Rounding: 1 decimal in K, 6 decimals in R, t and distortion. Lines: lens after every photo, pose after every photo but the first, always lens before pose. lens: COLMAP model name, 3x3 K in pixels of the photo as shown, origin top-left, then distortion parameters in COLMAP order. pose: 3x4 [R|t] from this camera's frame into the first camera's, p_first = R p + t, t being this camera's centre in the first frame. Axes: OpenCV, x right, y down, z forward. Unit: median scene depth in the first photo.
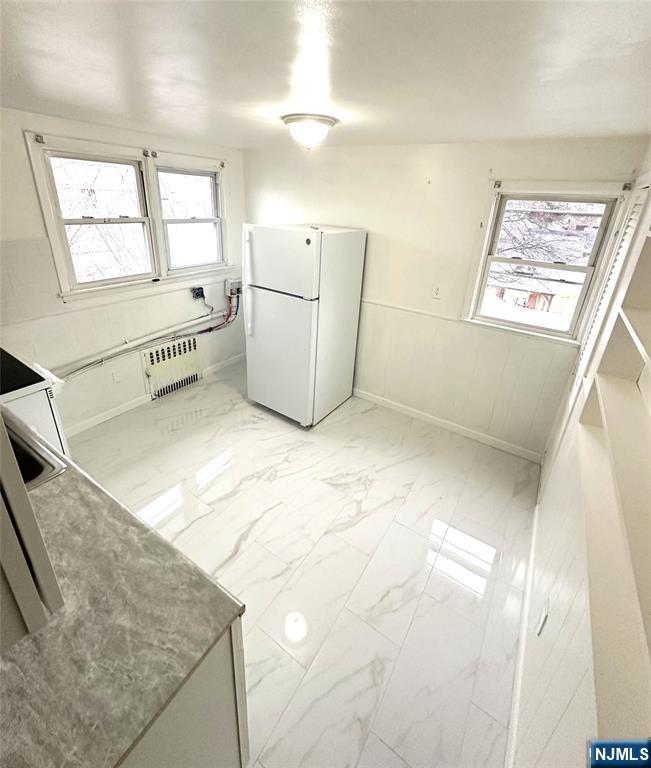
lens RADIAL K [[353.1, 0, 319.8], [0, 353.1, 336.1], [0, 0, 1]] dist [0.000309, -0.000589]
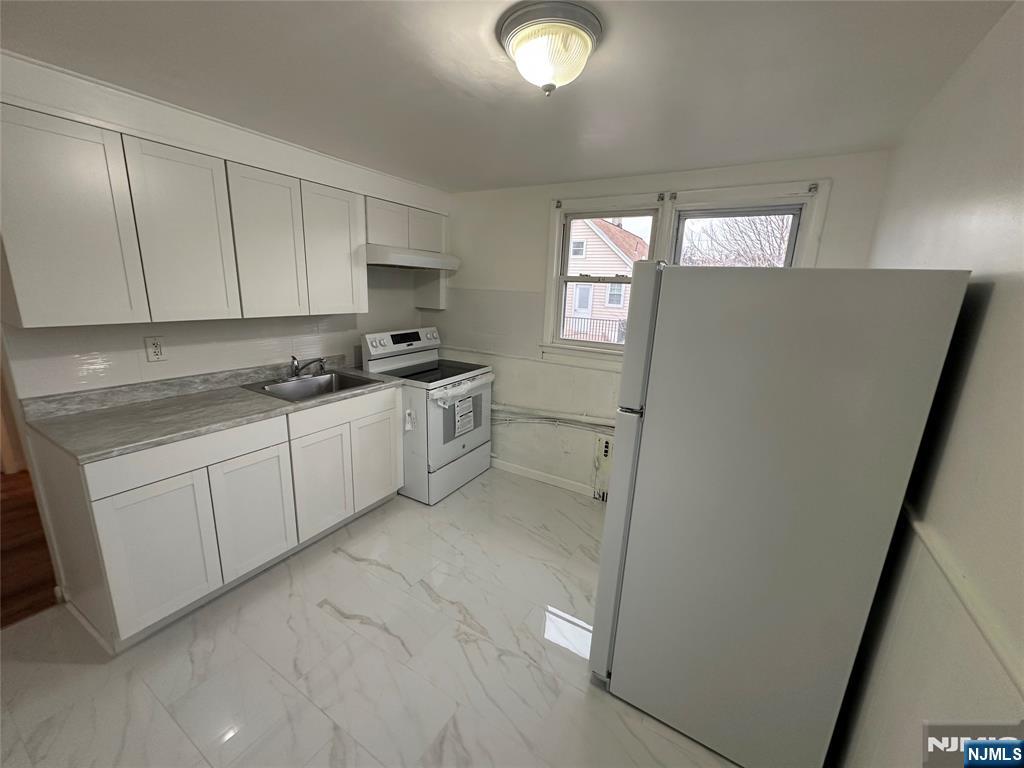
lens RADIAL K [[409.8, 0, 511.2], [0, 409.8, 383.7], [0, 0, 1]] dist [0.001554, -0.000422]
pose [[0.046860, 0.185646, -0.981499, 0.486889], [-0.398517, 0.904469, 0.152050, -0.153379], [0.915963, 0.384019, 0.116367, 0.780968]]
